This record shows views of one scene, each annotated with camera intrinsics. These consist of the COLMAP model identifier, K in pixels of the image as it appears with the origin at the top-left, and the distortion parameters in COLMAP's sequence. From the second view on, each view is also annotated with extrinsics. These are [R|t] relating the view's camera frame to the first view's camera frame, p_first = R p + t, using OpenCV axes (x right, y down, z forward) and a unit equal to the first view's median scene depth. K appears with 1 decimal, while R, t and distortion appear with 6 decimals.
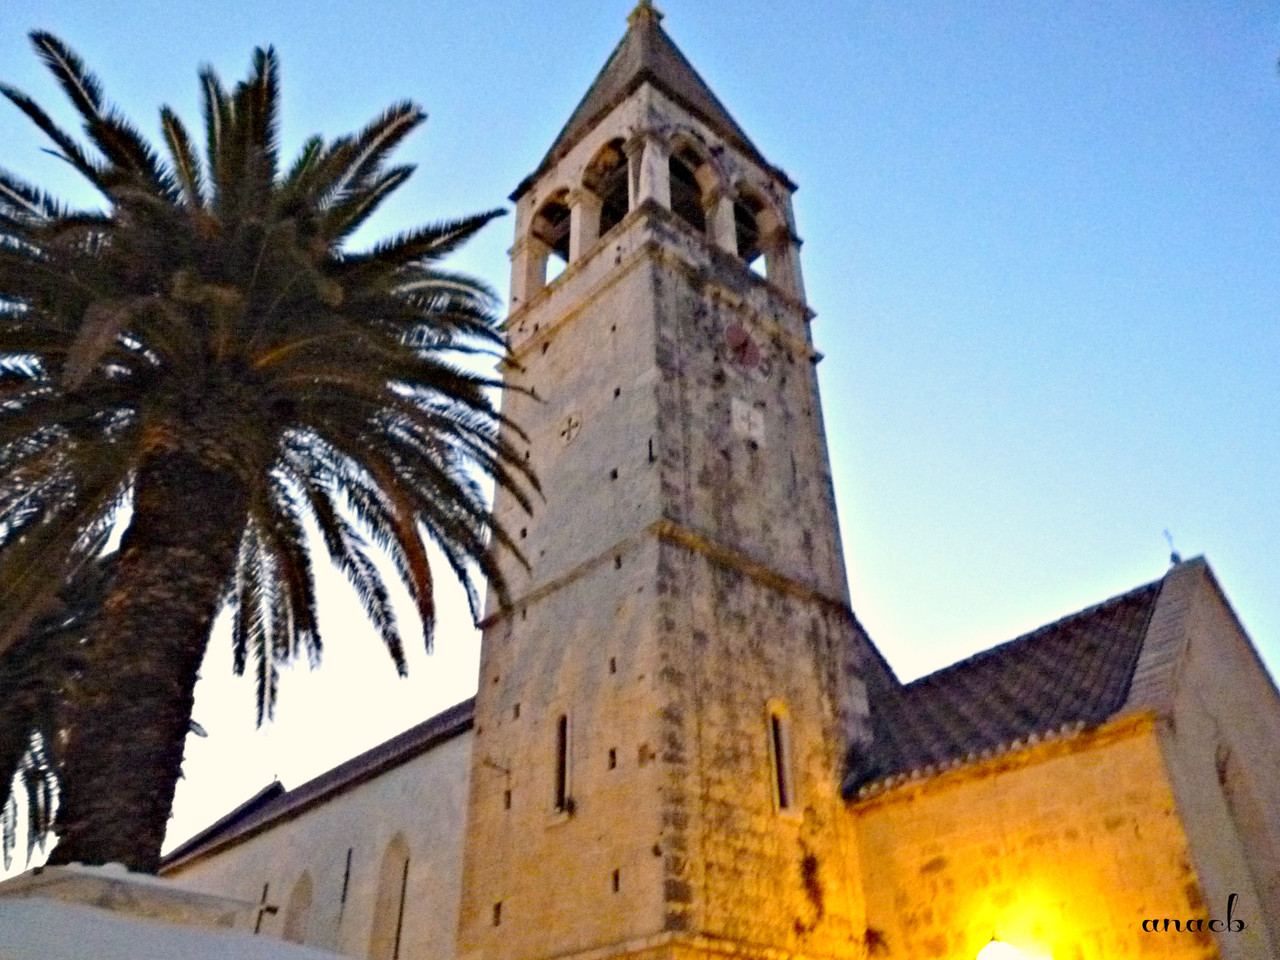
lens RADIAL K [[1023.9, 0, 640.0], [0, 1023.9, 480.0], [0, 0, 1]] dist [0.002292, 0.000347]
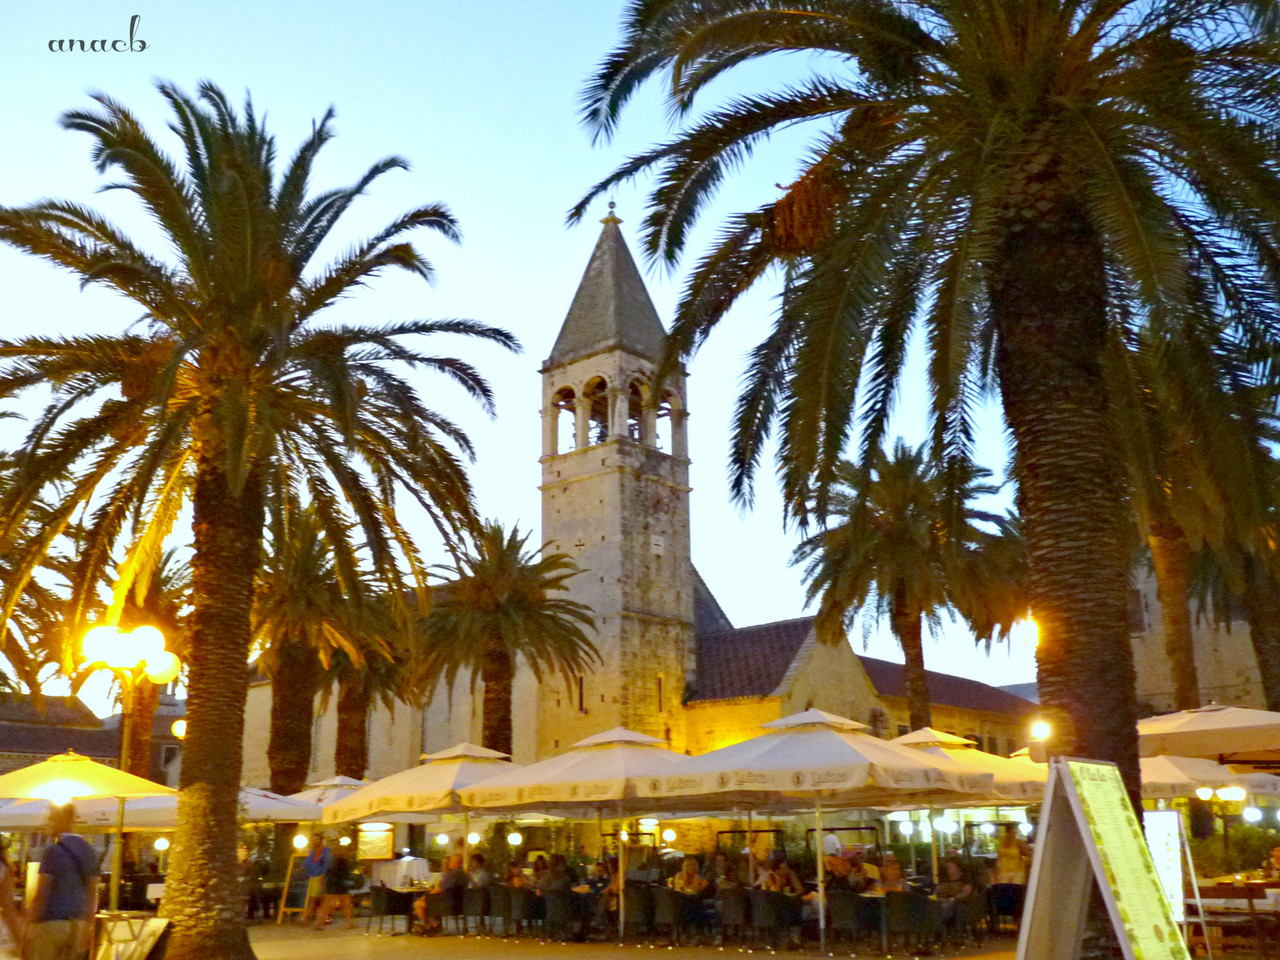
lens RADIAL K [[1210.3, 0, 640.0], [0, 1210.3, 480.0], [0, 0, 1]] dist [-0.002474, -0.000238]
pose [[0.991218, 0.033017, 0.128047, -0.337177], [-0.072859, 0.944451, 0.320475, -1.250354], [-0.110353, -0.326990, 0.938562, -1.776719]]
